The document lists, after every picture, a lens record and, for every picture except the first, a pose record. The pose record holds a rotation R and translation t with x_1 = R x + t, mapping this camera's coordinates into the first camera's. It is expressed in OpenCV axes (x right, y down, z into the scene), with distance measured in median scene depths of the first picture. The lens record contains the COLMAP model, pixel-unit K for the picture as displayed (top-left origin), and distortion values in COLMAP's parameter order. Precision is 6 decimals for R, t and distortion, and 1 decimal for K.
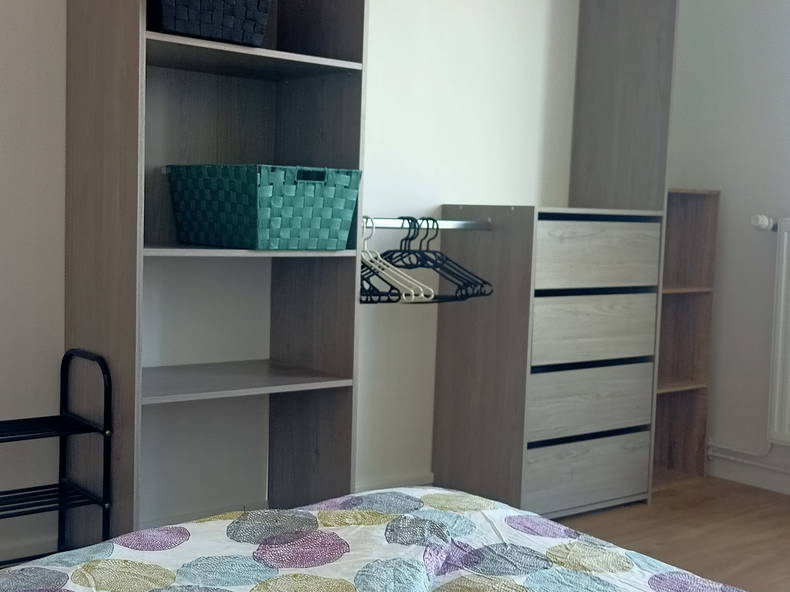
lens RADIAL K [[1047.5, 0, 395.0], [0, 1047.5, 296.0], [0, 0, 1]] dist [0.030784, 0.036461]
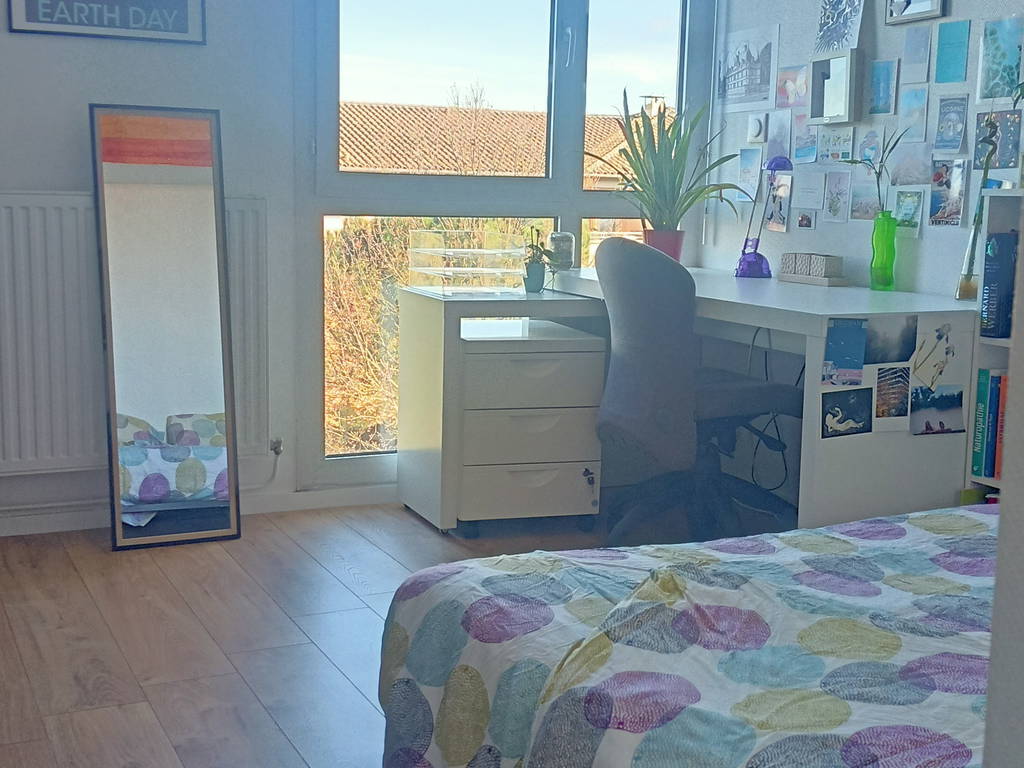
lens RADIAL K [[1357.8, 0, 512.0], [0, 1357.8, 384.0], [0, 0, 1]] dist [0.030784, 0.036461]
pose [[0.235327, -0.168081, 0.957272, -1.191443], [0.060111, 0.985564, 0.158271, -0.151398], [-0.970056, 0.020297, 0.242034, 0.889351]]
